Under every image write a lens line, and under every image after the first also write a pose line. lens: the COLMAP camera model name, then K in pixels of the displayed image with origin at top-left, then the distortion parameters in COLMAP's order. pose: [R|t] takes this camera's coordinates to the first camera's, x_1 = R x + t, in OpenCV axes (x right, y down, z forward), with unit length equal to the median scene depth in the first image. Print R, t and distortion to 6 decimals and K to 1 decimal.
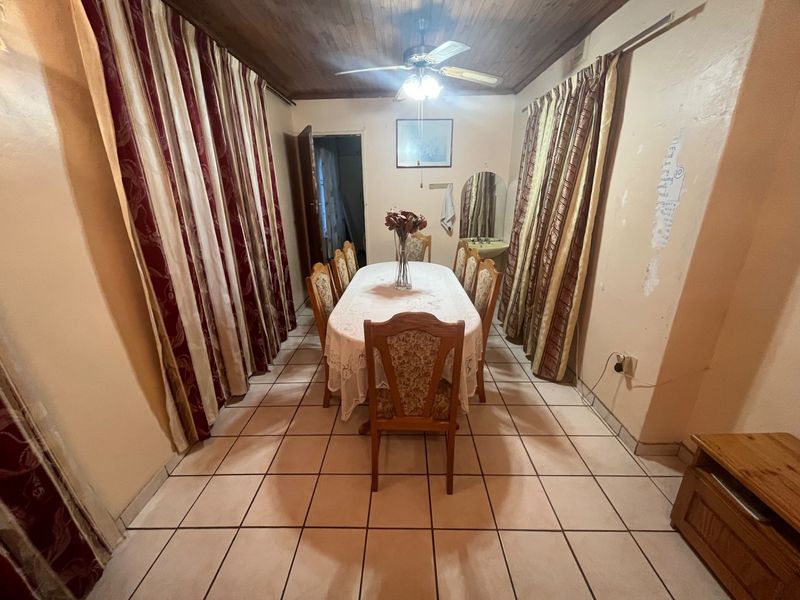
lens RADIAL K [[323.9, 0, 400.6], [0, 323.9, 303.6], [0, 0, 1]] dist [-0.001803, 0.001129]
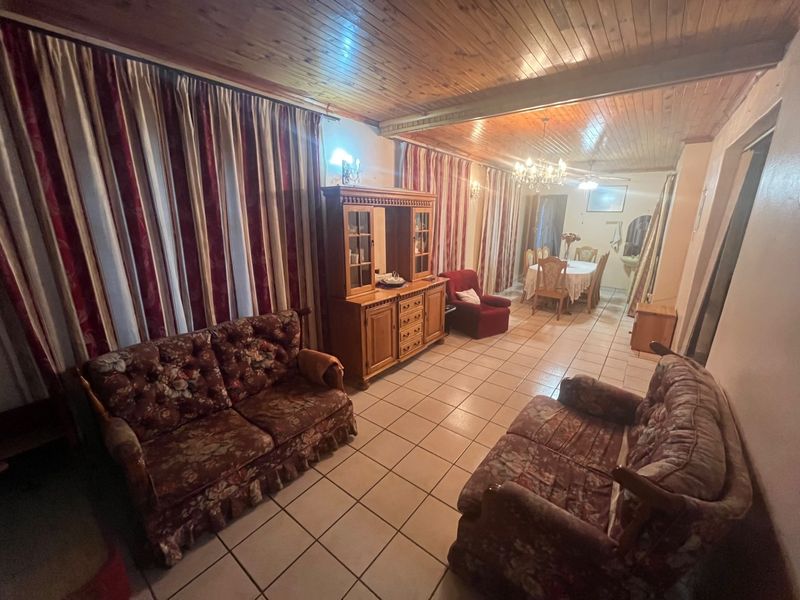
lens RADIAL K [[323.9, 0, 400.8], [0, 323.9, 301.0], [0, 0, 1]] dist [-0.001803, 0.001129]
pose [[0.795048, 0.171336, -0.581844, 0.553752], [-0.222256, 0.974846, -0.016633, 0.596915], [0.564359, 0.142542, 0.813130, -1.807418]]
